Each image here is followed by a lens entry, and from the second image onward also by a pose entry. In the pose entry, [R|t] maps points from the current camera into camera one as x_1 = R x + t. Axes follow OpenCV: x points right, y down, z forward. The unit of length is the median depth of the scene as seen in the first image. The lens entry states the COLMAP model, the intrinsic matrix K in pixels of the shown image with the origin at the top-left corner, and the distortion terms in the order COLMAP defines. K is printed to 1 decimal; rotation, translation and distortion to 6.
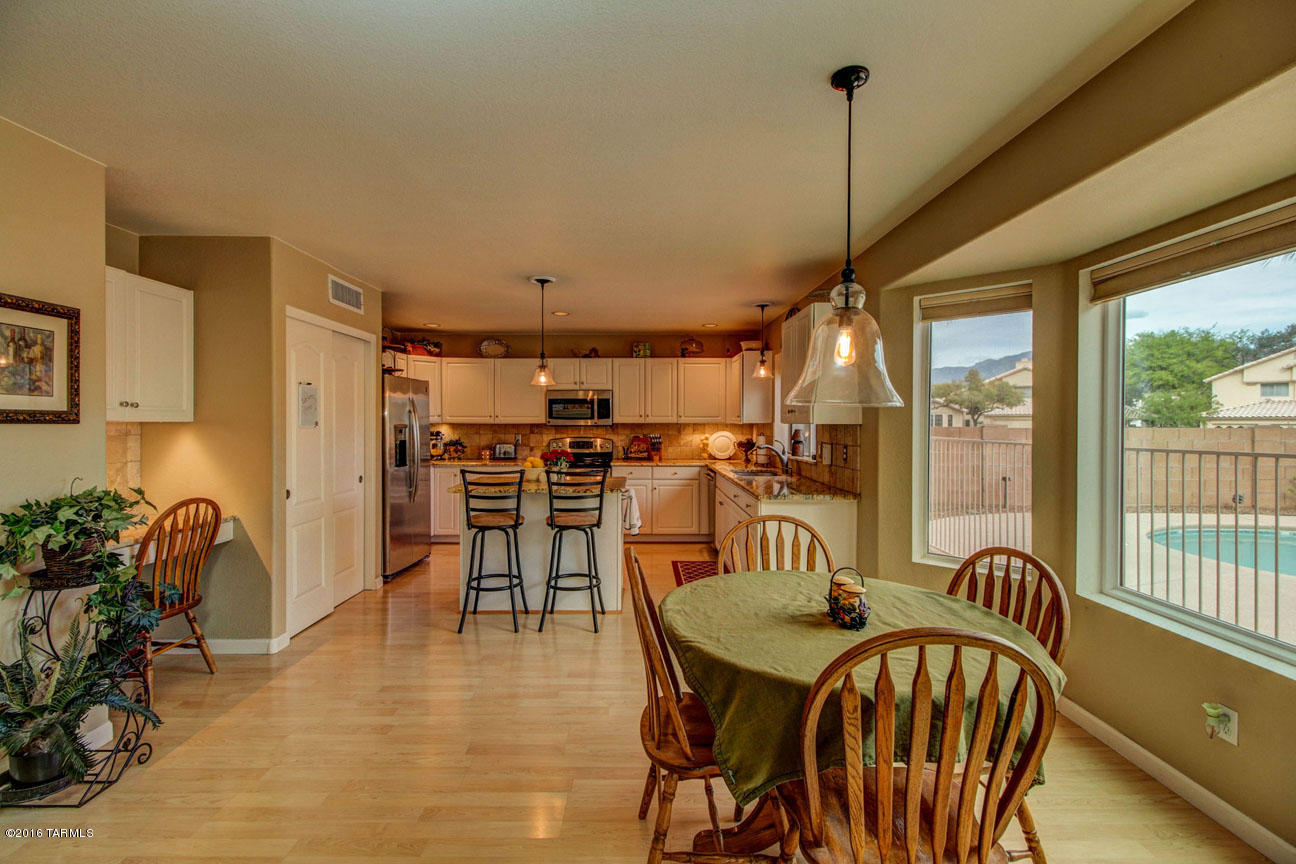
lens RADIAL K [[591.9, 0, 645.4], [0, 591.9, 427.4], [0, 0, 1]] dist [0.022996, -0.011694]
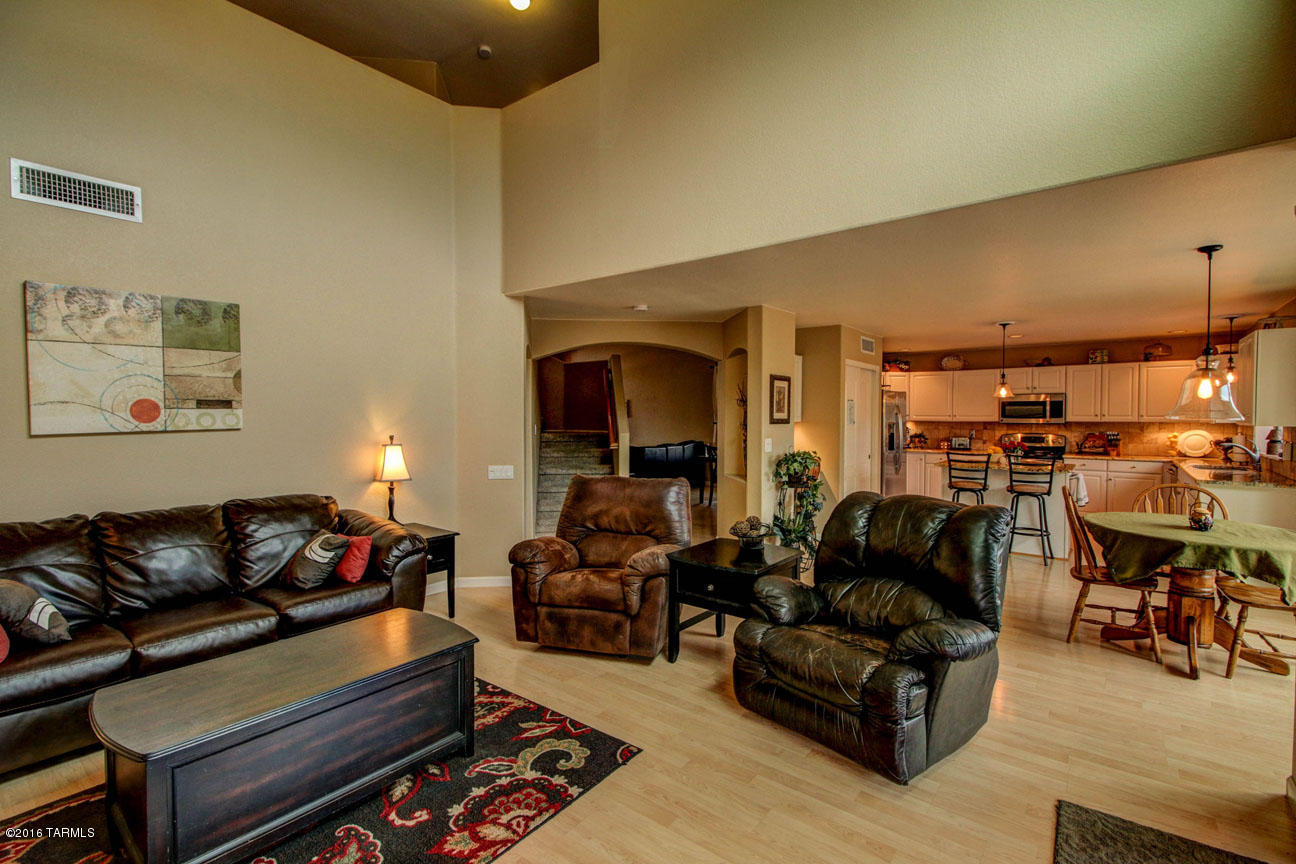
lens RADIAL K [[591.9, 0, 645.0], [0, 591.9, 427.8], [0, 0, 1]] dist [0.022996, -0.011694]
pose [[0.778546, 0.013081, -0.627451, 0.037728], [-0.005487, 0.999886, 0.014037, -0.007149], [0.627564, -0.007486, 0.778529, -0.432925]]
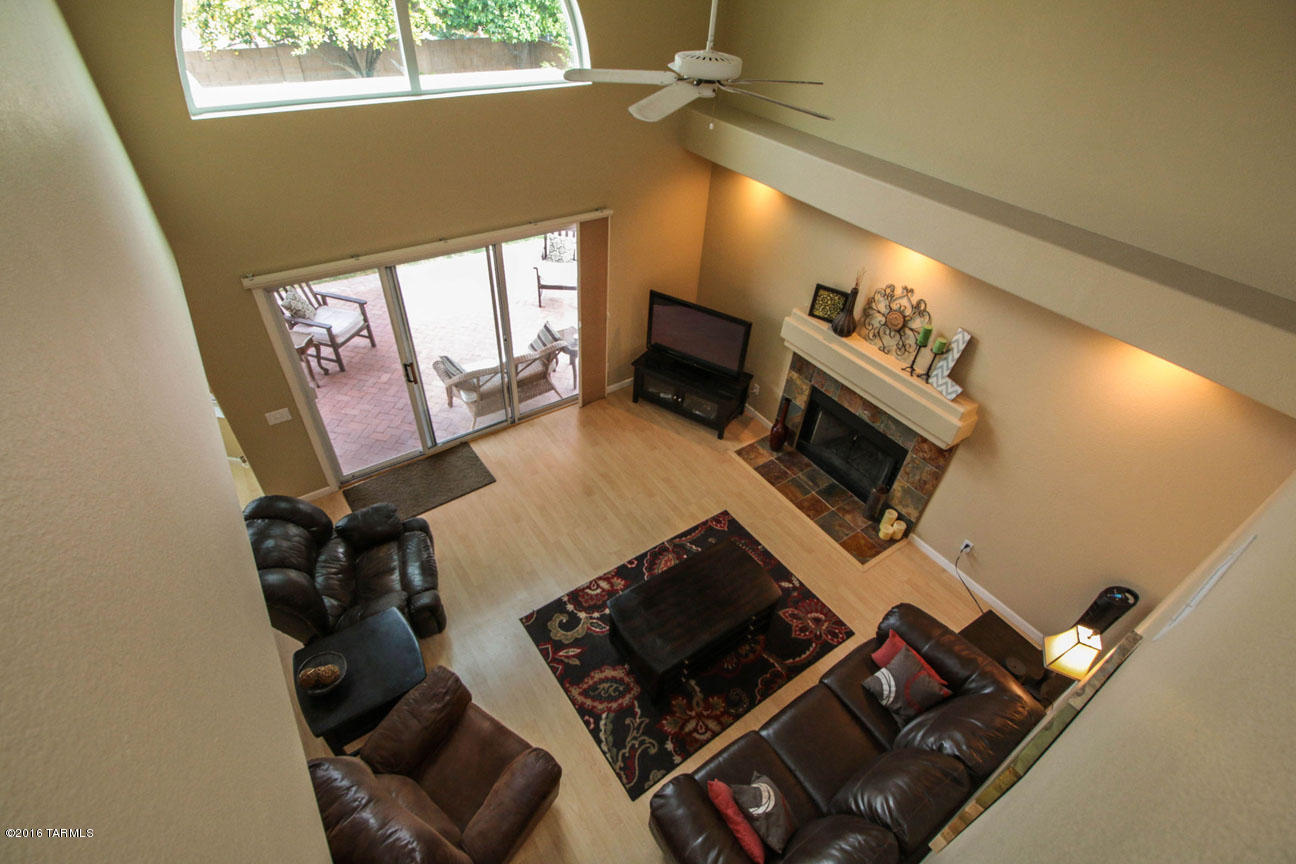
lens RADIAL K [[591.9, 0, 641.9], [0, 591.9, 434.1], [0, 0, 1]] dist [0.022996, -0.011694]
pose [[-0.561103, -0.560088, 0.609480, -0.560642], [-0.039777, 0.753707, 0.656006, -0.399117], [-0.826790, 0.343843, -0.445185, -0.034027]]
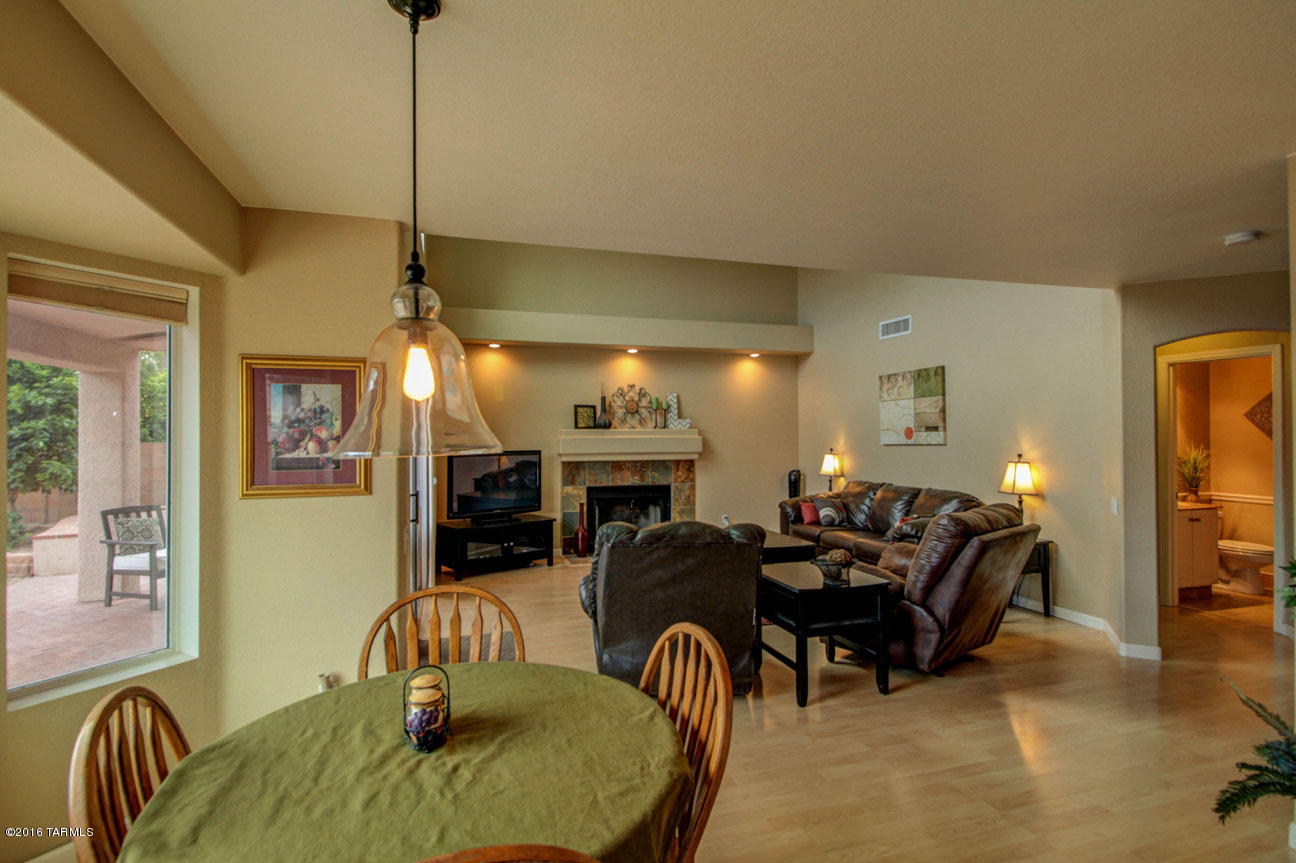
lens RADIAL K [[623.7, 0, 642.9], [0, 623.7, 432.8], [0, 0, 1]] dist [0.005388, -0.004270]
pose [[-0.956858, 0.002205, -0.290548, 0.079450], [0.000210, 0.999976, 0.006896, -0.018911], [0.290557, 0.006537, -0.956835, 0.472269]]
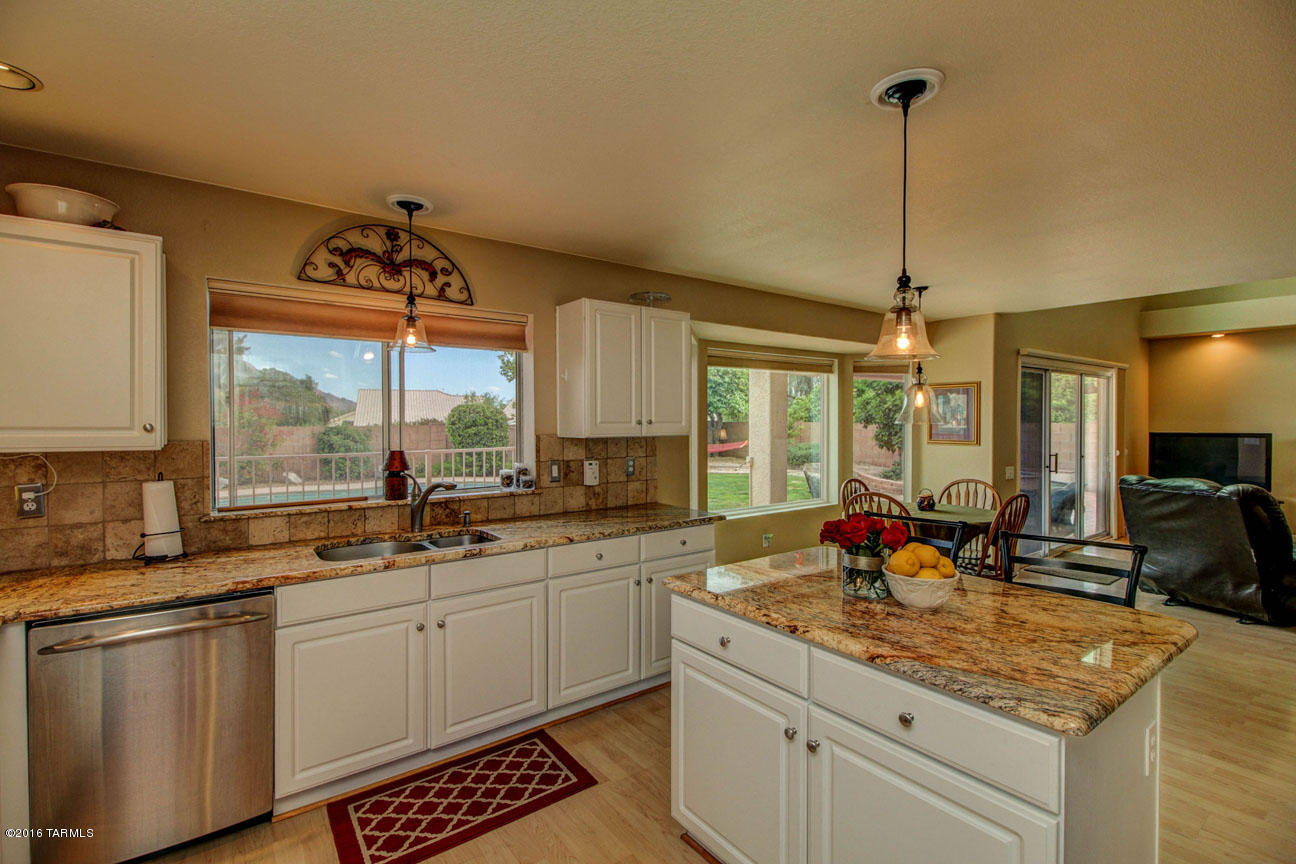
lens RADIAL K [[591.9, 0, 647.8], [0, 591.9, 433.4], [0, 0, 1]] dist [0.022996, -0.011694]
pose [[-0.595990, -0.019389, 0.802758, -0.252484], [0.007800, 0.999521, 0.029933, -0.021578], [-0.802954, 0.024101, -0.595554, 0.885285]]
